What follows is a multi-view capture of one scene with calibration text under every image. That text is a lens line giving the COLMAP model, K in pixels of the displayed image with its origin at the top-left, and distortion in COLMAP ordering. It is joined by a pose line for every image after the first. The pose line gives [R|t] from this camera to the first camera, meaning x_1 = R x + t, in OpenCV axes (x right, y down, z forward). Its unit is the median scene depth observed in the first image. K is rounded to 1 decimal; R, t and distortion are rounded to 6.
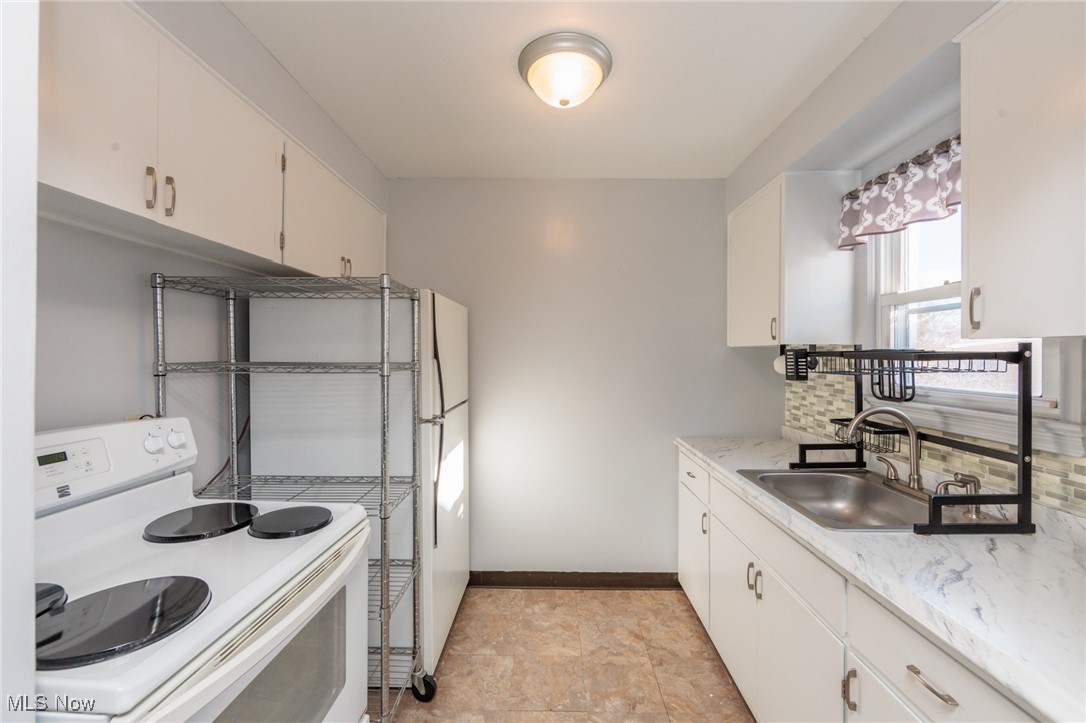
lens RADIAL K [[432.0, 0, 542.4], [0, 432.0, 355.9], [0, 0, 1]] dist [-0.000415, -0.000466]
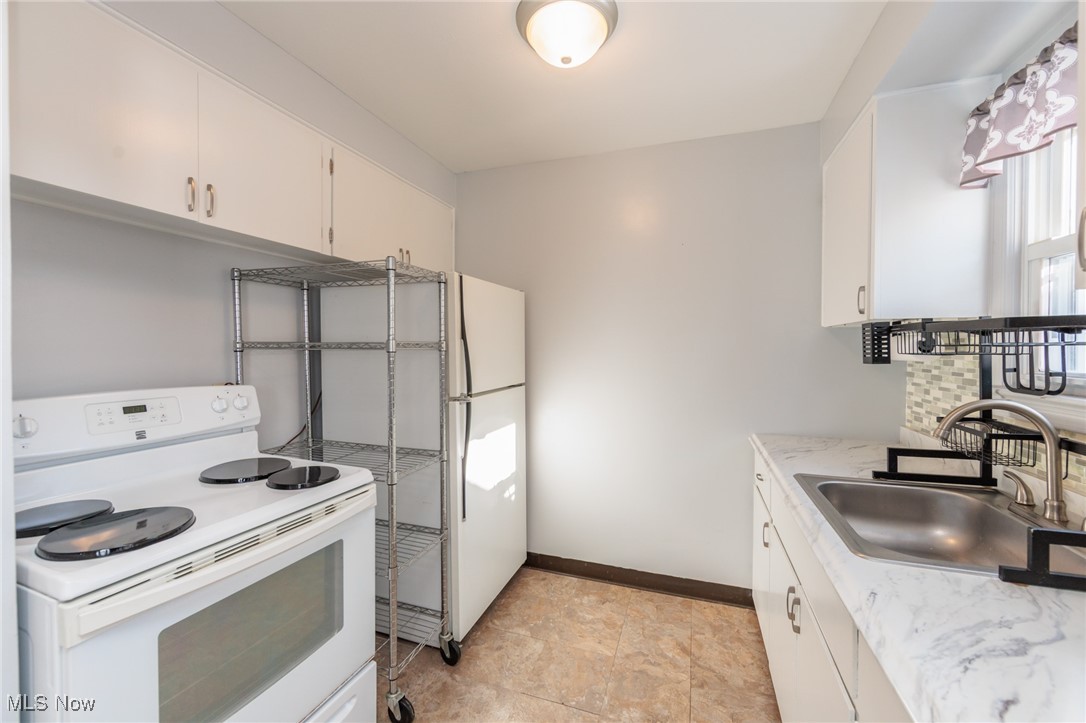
lens RADIAL K [[427.1, 0, 544.1], [0, 427.1, 355.9], [0, 0, 1]] dist [-0.001183, -0.000548]
pose [[0.949869, 0.005721, -0.312595, 0.261192], [-0.001198, 0.999892, 0.014660, 0.031642], [0.312645, -0.013550, 0.949773, 0.092182]]
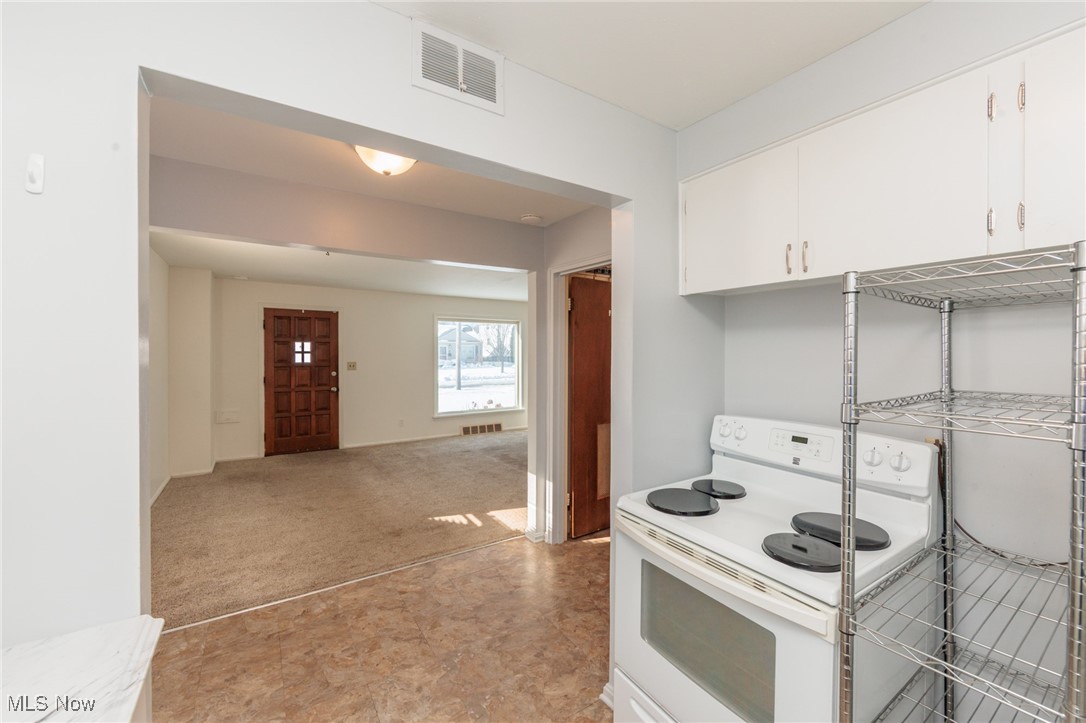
lens RADIAL K [[432.0, 0, 542.4], [0, 432.0, 355.9], [0, 0, 1]] dist [-0.000415, -0.000466]
pose [[-0.824892, -0.000149, -0.565290, 0.331950], [-0.008903, 0.999879, 0.012728, -0.050832], [0.565220, 0.015531, -0.824794, 1.032440]]
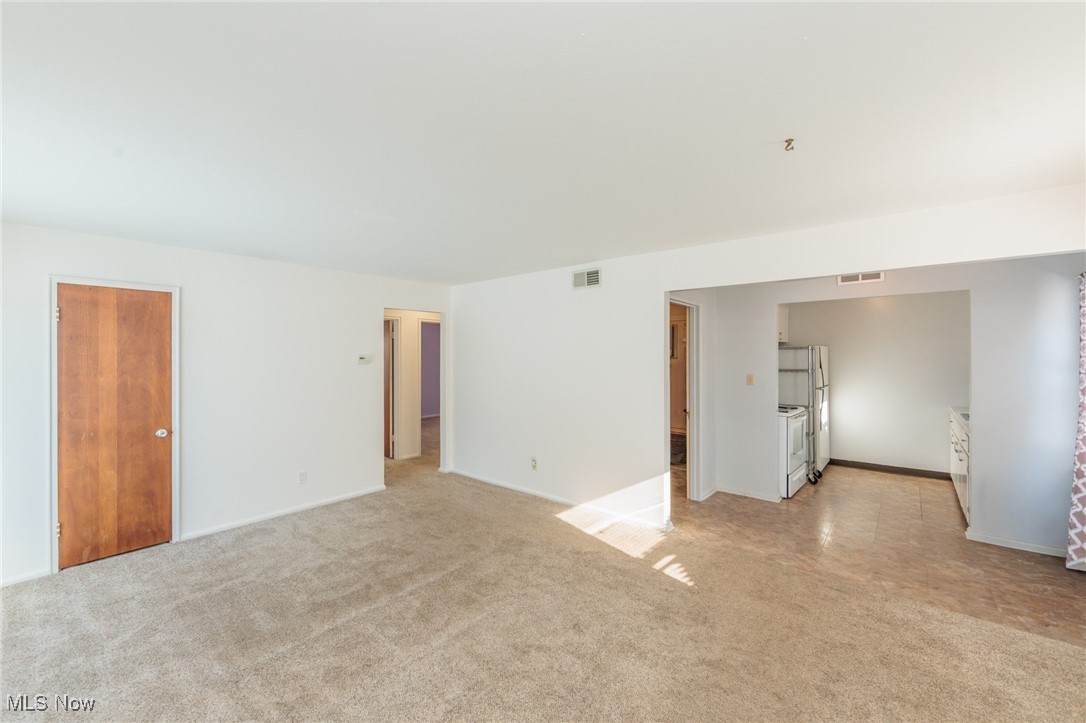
lens RADIAL K [[432.0, 0, 542.4], [0, 432.0, 355.9], [0, 0, 1]] dist [-0.000415, -0.000466]
pose [[0.774008, -0.004692, -0.633158, 0.162678], [0.001089, 0.999981, -0.006079, -0.066305], [0.633175, 0.004016, 0.773999, -2.618190]]
